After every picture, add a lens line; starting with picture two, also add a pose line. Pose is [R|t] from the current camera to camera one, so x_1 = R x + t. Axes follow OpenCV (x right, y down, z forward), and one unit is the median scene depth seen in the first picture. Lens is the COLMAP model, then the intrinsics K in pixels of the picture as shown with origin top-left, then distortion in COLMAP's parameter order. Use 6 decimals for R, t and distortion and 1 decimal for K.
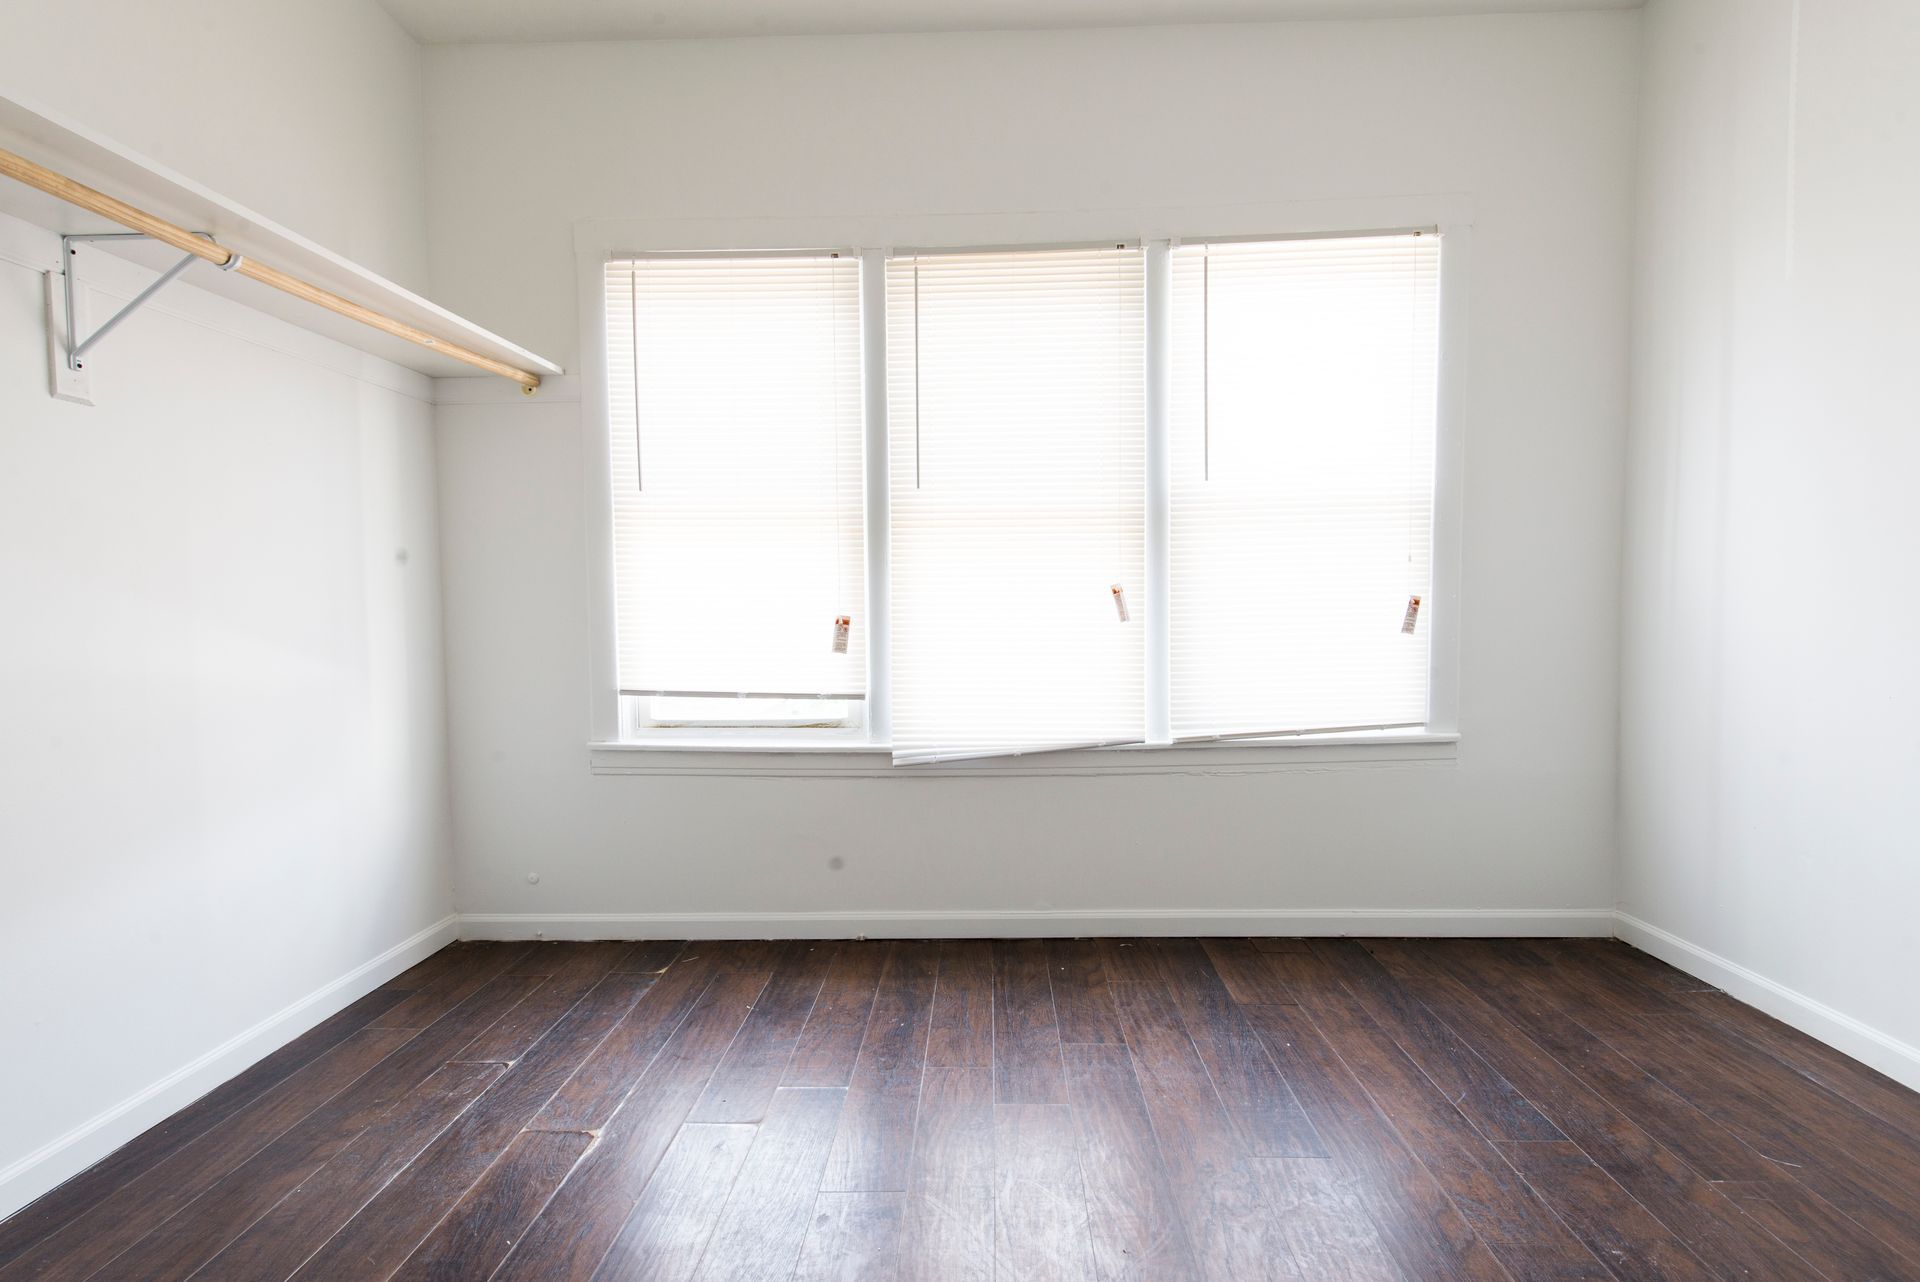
lens RADIAL K [[923.7, 0, 953.7], [0, 923.7, 636.5], [0, 0, 1]] dist [0.010013, -0.005258]
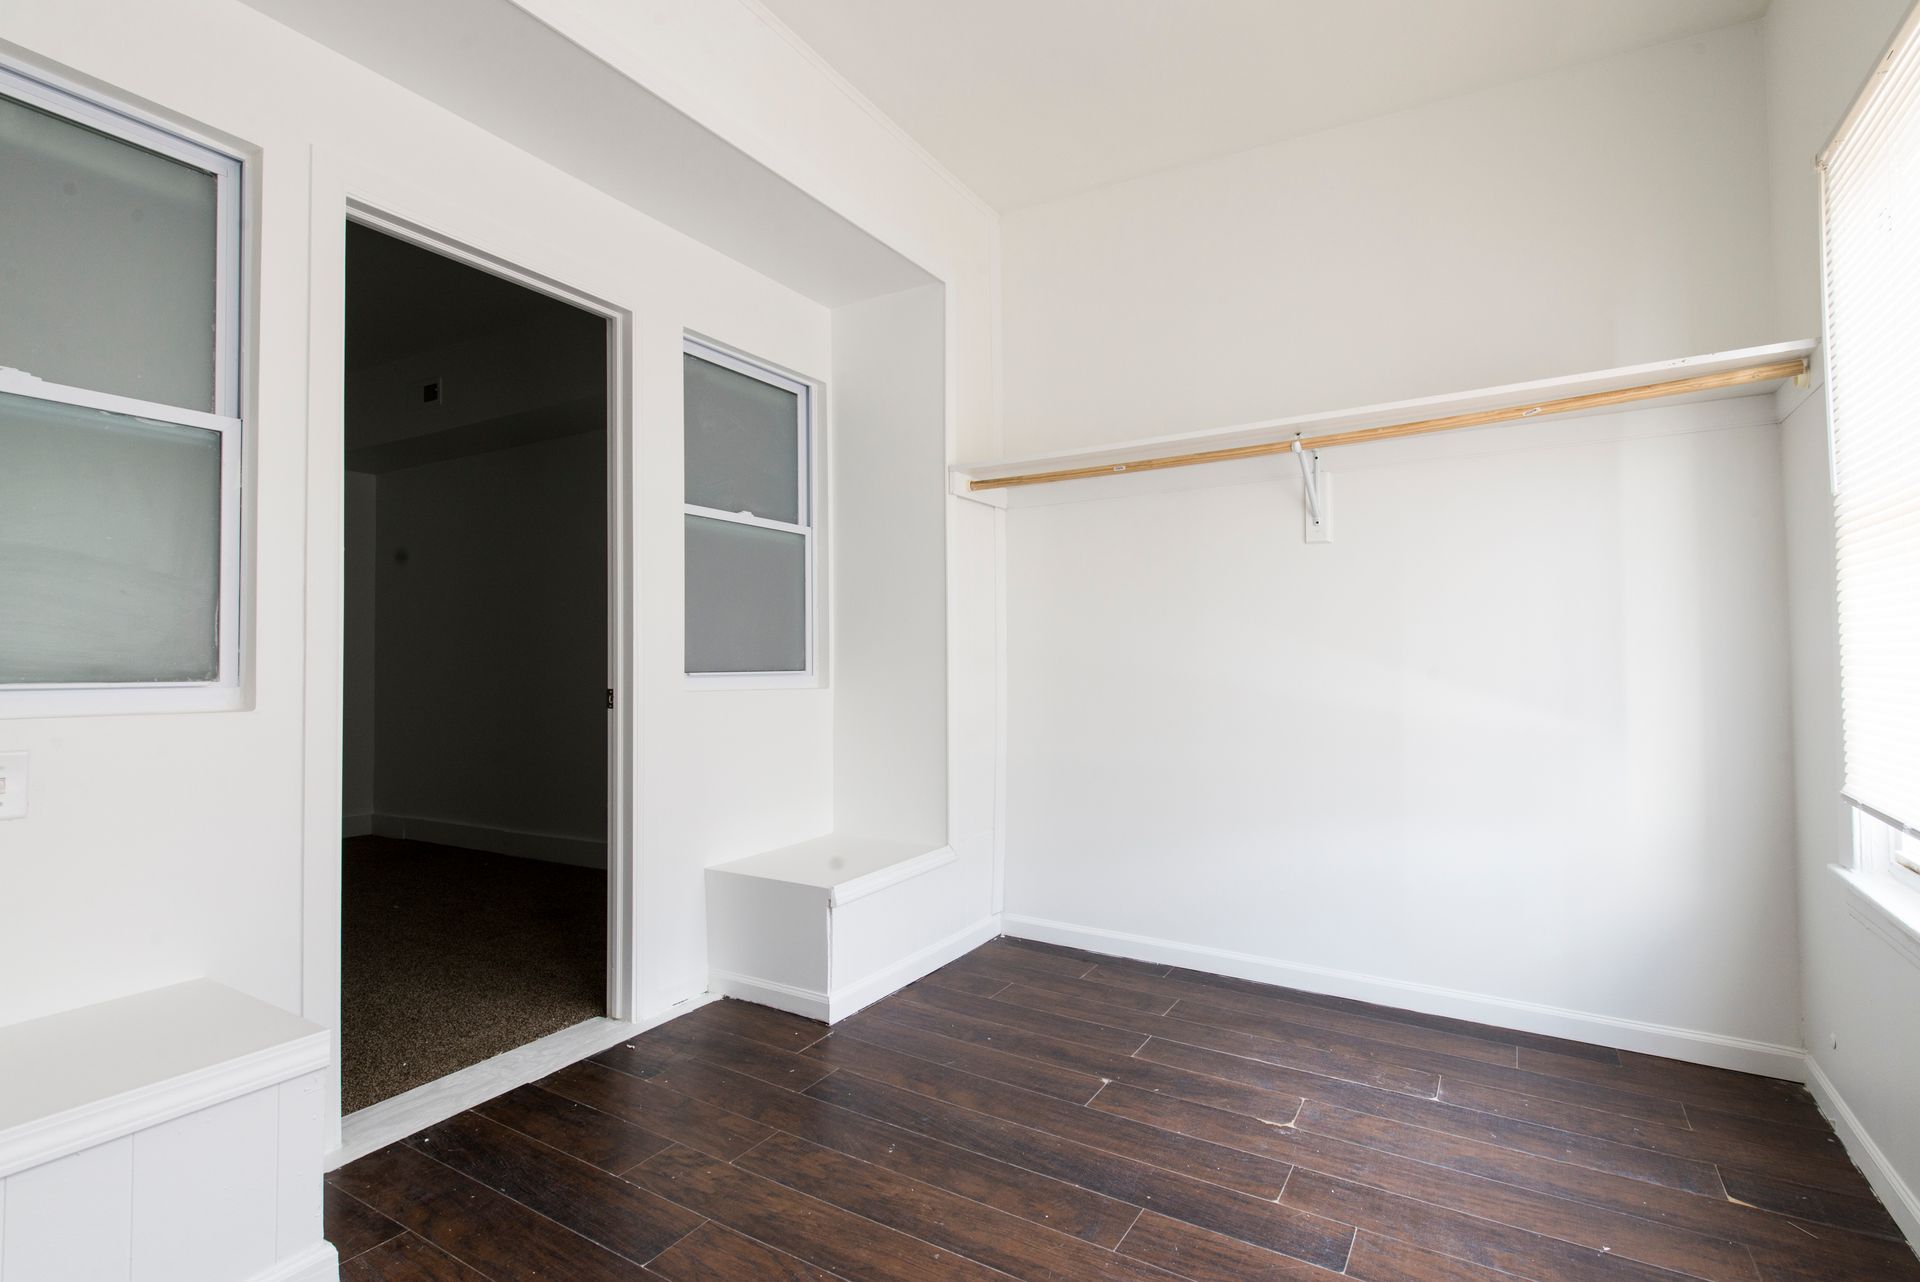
lens RADIAL K [[923.7, 0, 951.6], [0, 923.7, 646.3], [0, 0, 1]] dist [0.010013, -0.005258]
pose [[-0.490368, -0.000661, -0.871515, 0.756485], [-0.022886, 0.999665, 0.012118, -0.059869], [0.871215, 0.025888, -0.490219, 1.084738]]
